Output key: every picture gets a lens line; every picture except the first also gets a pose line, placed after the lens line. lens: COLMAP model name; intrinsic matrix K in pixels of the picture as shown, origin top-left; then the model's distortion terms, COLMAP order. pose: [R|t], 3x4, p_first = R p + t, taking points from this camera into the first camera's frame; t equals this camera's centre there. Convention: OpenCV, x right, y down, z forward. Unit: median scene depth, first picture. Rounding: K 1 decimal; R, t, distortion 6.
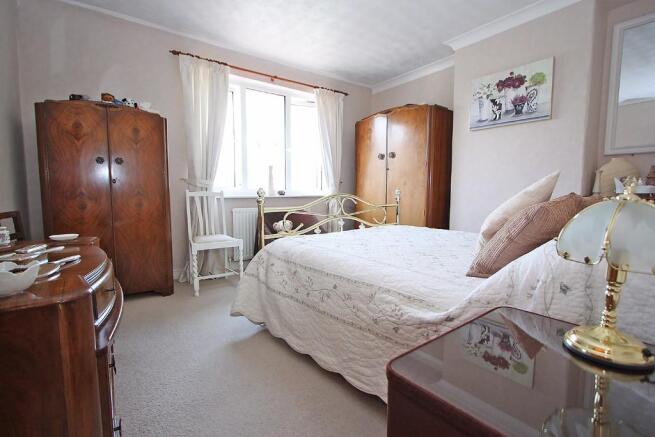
lens RADIAL K [[307.5, 0, 328.2], [0, 307.5, 219.7], [0, 0, 1]] dist [-0.004958, -0.000668]
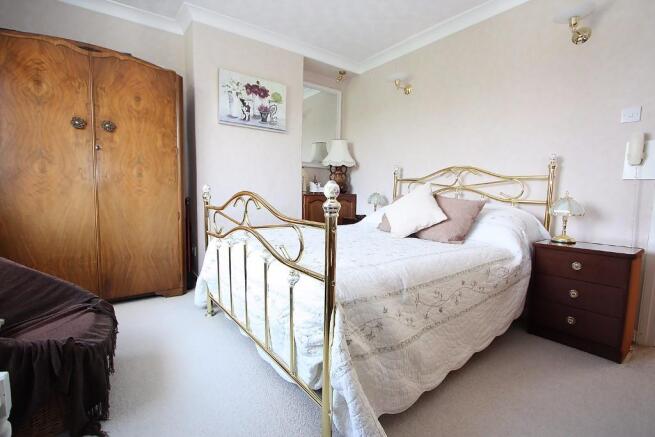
lens RADIAL K [[307.5, 0, 328.9], [0, 307.5, 217.9], [0, 0, 1]] dist [-0.004958, -0.000668]
pose [[0.012890, -0.087324, 0.996097, -0.534165], [0.075157, 0.993446, 0.086119, -0.067823], [-0.997088, 0.073753, 0.019368, 0.747556]]
